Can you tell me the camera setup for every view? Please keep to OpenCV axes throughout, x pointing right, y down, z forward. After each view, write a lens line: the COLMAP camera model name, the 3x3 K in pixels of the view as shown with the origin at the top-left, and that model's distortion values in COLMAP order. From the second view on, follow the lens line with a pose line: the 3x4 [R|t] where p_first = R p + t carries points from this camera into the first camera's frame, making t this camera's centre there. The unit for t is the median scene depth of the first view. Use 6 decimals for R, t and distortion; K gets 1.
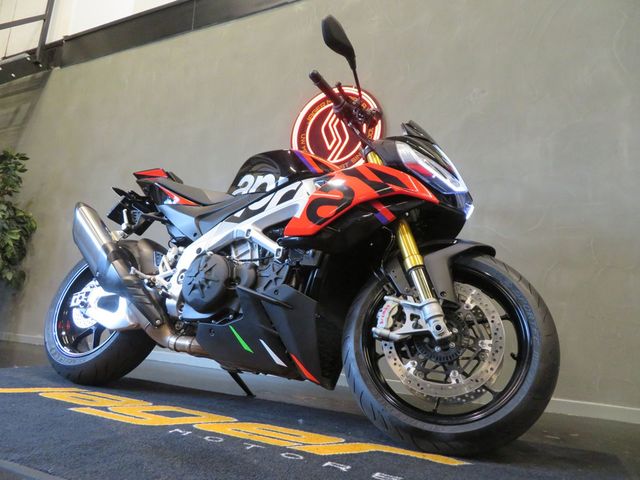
lens RADIAL K [[457.8, 0, 320.0], [0, 457.8, 240.0], [0, 0, 1]] dist [-0.008114, -0.001880]
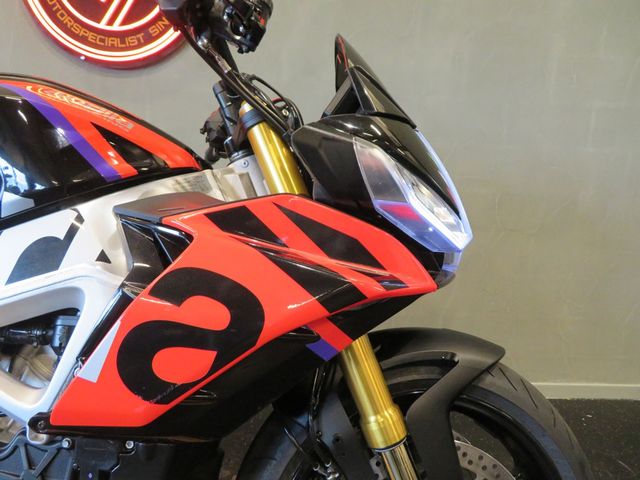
lens RADIAL K [[457.8, 0, 320.0], [0, 457.8, 240.0], [0, 0, 1]] dist [-0.008114, -0.001880]
pose [[0.891433, -0.111200, 0.439296, -0.030058], [-0.060757, 0.931342, 0.359042, -0.243648], [-0.449060, -0.346752, 0.823473, 0.604689]]
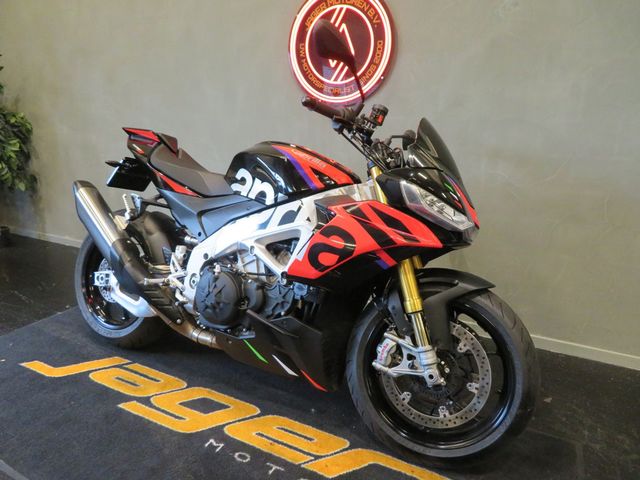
lens RADIAL K [[457.8, 0, 320.0], [0, 457.8, 240.0], [0, 0, 1]] dist [-0.008114, -0.001880]
pose [[0.998780, -0.031924, -0.037668, 0.031366], [0.044809, 0.906475, 0.419875, -0.448877], [0.020741, -0.421051, 0.906800, 0.097522]]
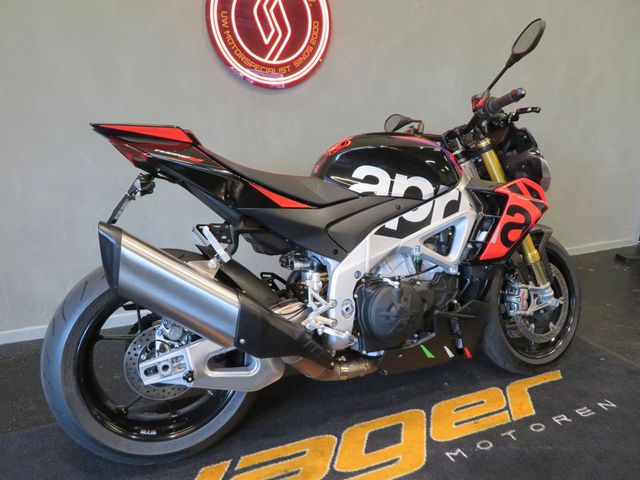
lens RADIAL K [[449.2, 0, 320.0], [0, 449.2, 240.0], [0, 0, 1]] dist [-0.013136, -0.001683]
pose [[0.657778, -0.262887, 0.705846, -0.929724], [-0.114335, 0.891406, 0.438547, -0.413225], [-0.744483, -0.369170, 0.556290, 0.639287]]
